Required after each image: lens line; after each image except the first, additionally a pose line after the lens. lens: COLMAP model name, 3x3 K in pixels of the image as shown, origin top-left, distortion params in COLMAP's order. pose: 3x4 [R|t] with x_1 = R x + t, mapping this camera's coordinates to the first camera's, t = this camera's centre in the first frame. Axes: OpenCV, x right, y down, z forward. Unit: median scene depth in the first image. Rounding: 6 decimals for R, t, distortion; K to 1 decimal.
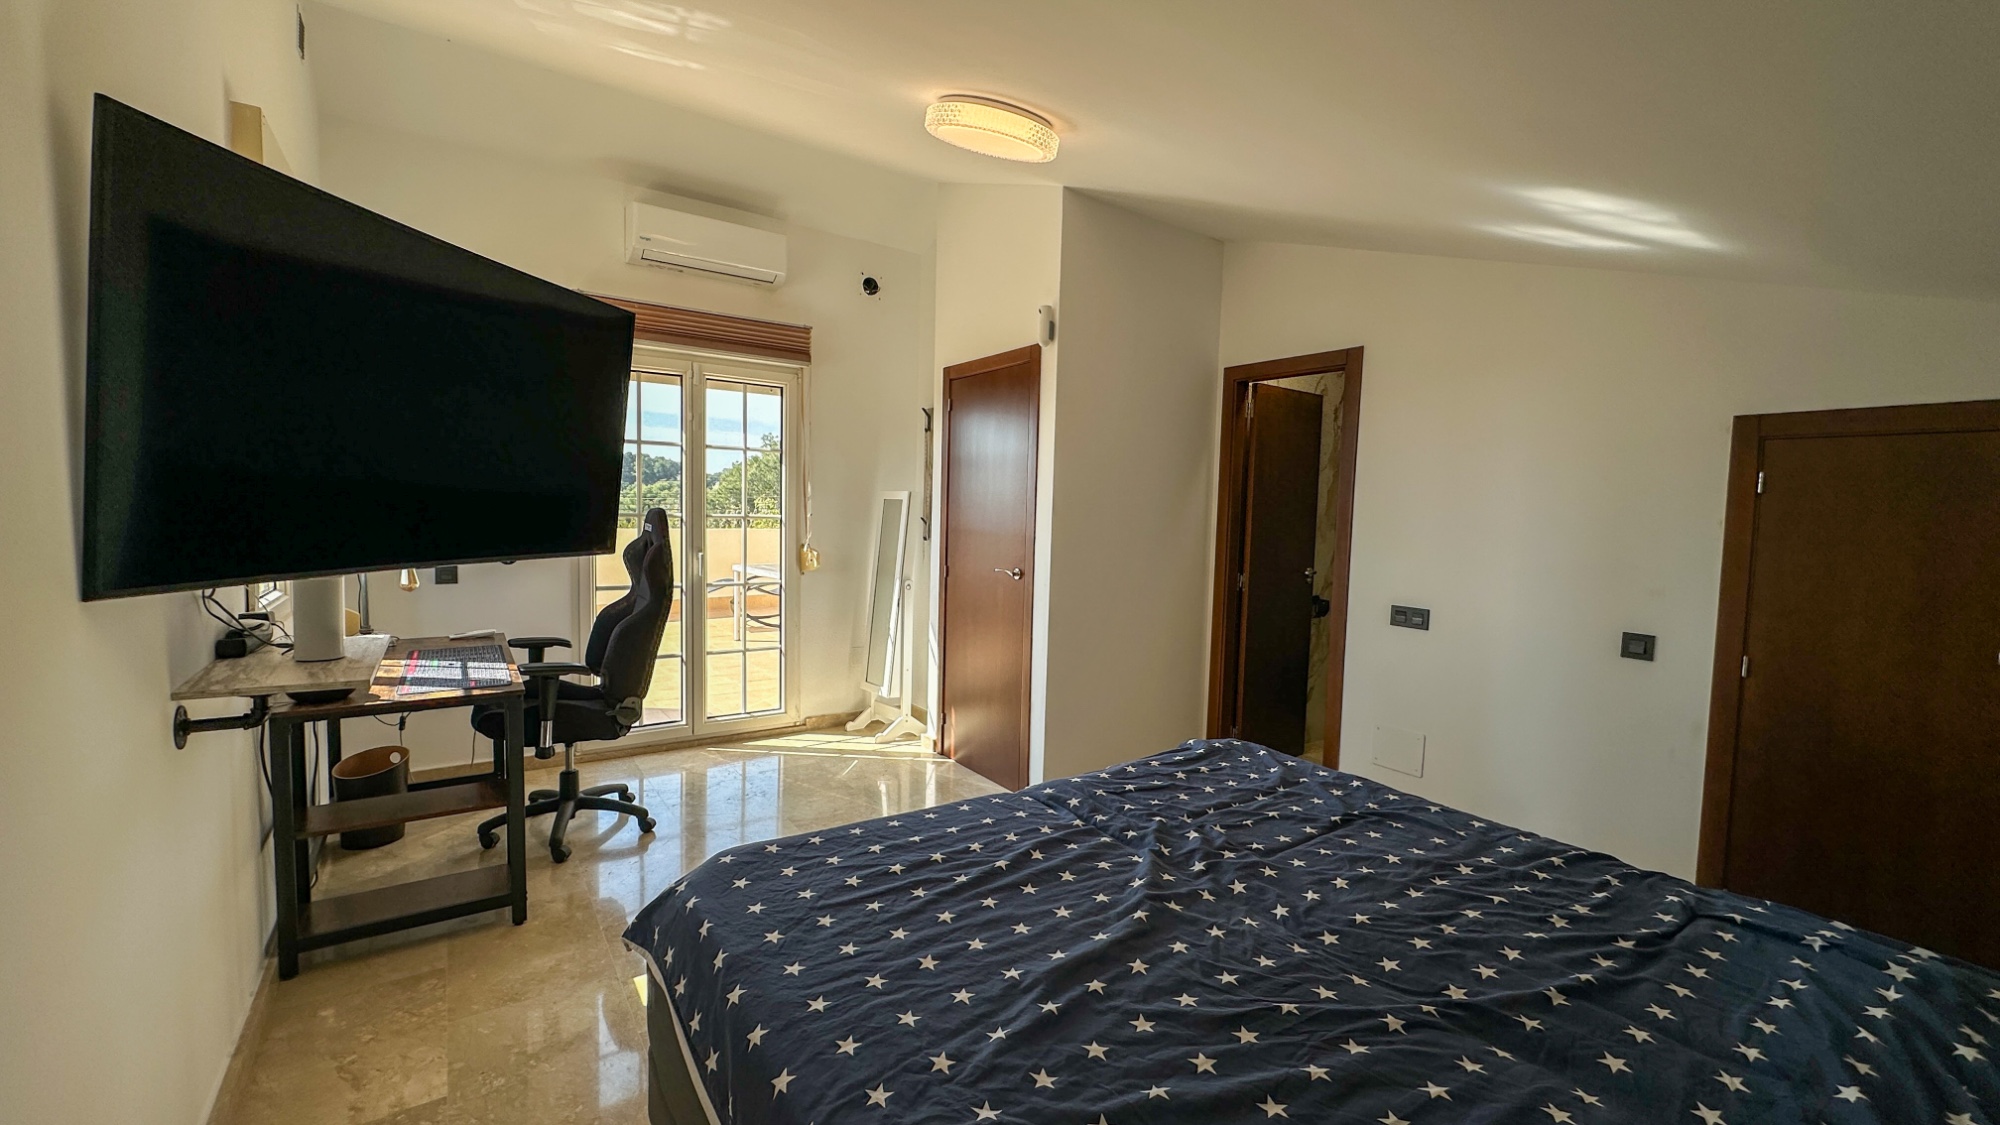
lens RADIAL K [[796.1, 0, 1000.9], [0, 796.1, 558.7], [0, 0, 1]] dist [-0.000767, 0.000551]
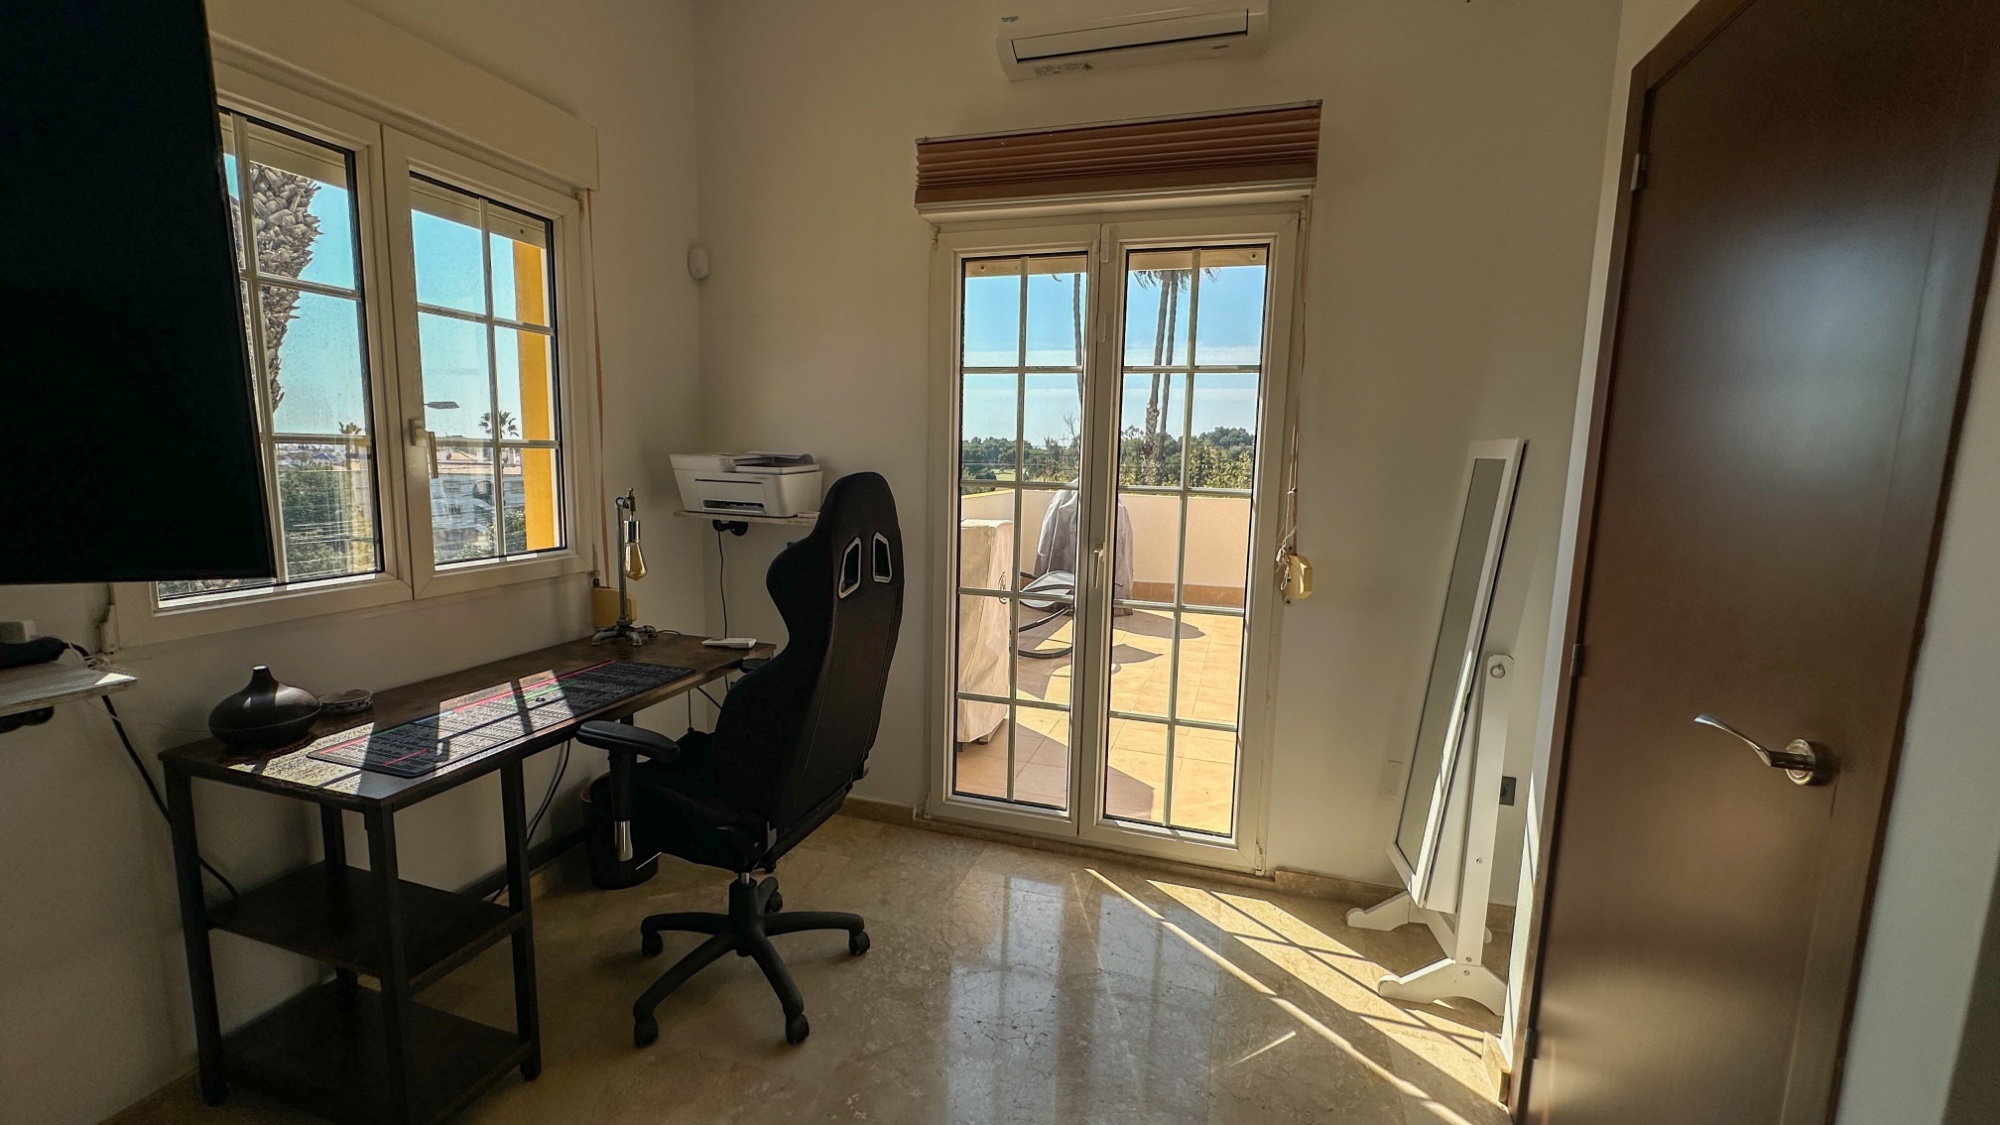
lens RADIAL K [[796.1, 0, 1000.9], [0, 796.1, 558.7], [0, 0, 1]] dist [-0.000767, 0.000551]
pose [[0.611893, 0.094229, -0.785307, 0.046922], [-0.059274, 0.995549, 0.073270, -0.038494], [0.788716, 0.001715, 0.614755, 0.543515]]
